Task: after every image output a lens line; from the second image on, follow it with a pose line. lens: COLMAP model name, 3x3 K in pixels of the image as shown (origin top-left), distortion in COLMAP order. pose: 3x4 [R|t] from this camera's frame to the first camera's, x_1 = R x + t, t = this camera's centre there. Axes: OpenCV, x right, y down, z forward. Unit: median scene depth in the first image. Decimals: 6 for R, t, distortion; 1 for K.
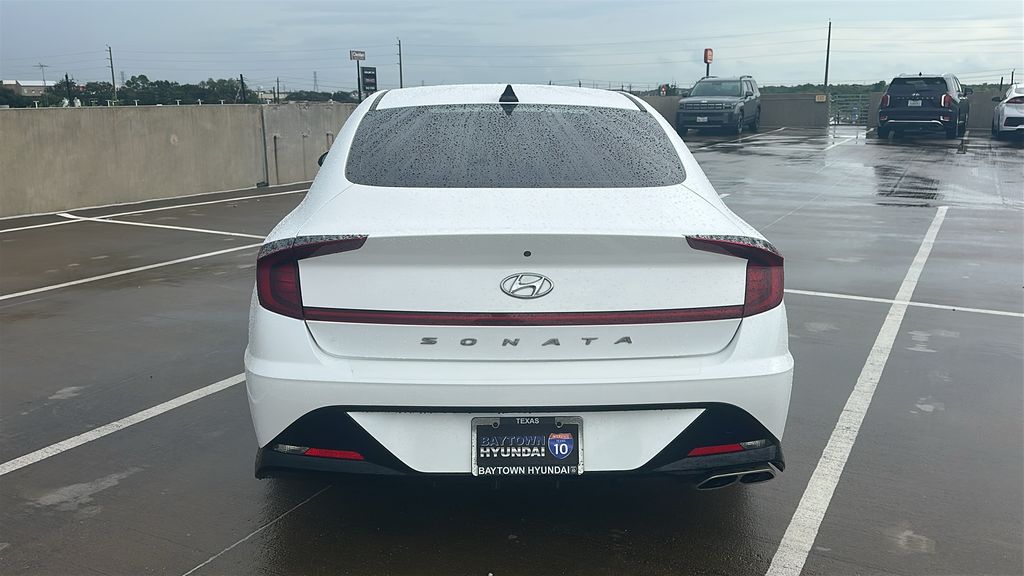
lens RADIAL K [[869.3, 0, 513.3], [0, 869.3, 284.4], [0, 0, 1]] dist [0.069819, -0.080868]
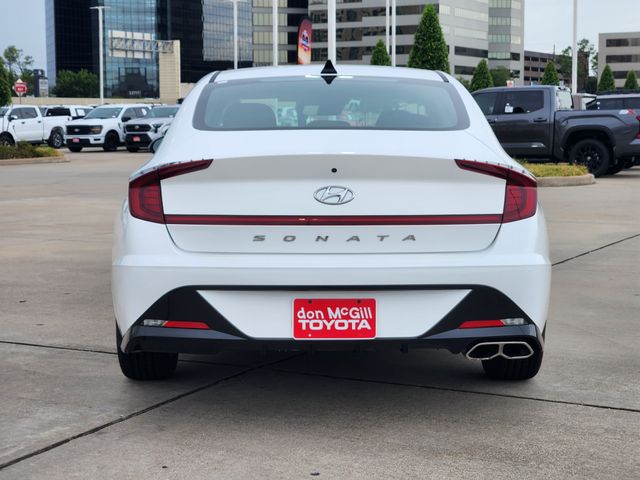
lens RADIAL K [[1135.8, 0, 326.0], [0, 1135.8, 236.0], [0, 0, 1]] dist [-0.039189, 0.000000]
pose [[0.999330, -0.003495, -0.036429, 0.063623], [-0.000682, 0.993478, -0.114022, 0.250804], [0.036590, 0.113970, 0.992810, -0.674914]]
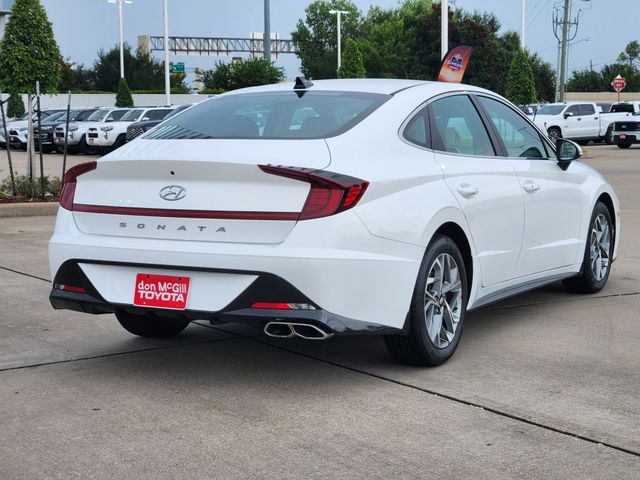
lens RADIAL K [[1135.8, 0, 314.3], [0, 1135.8, 242.1], [0, 0, 1]] dist [-0.039189, 0.000000]
pose [[0.858152, 0.045737, -0.511355, 1.298859], [-0.100246, 0.991779, -0.079525, 0.229266], [0.503514, 0.119506, 0.855682, -0.654058]]
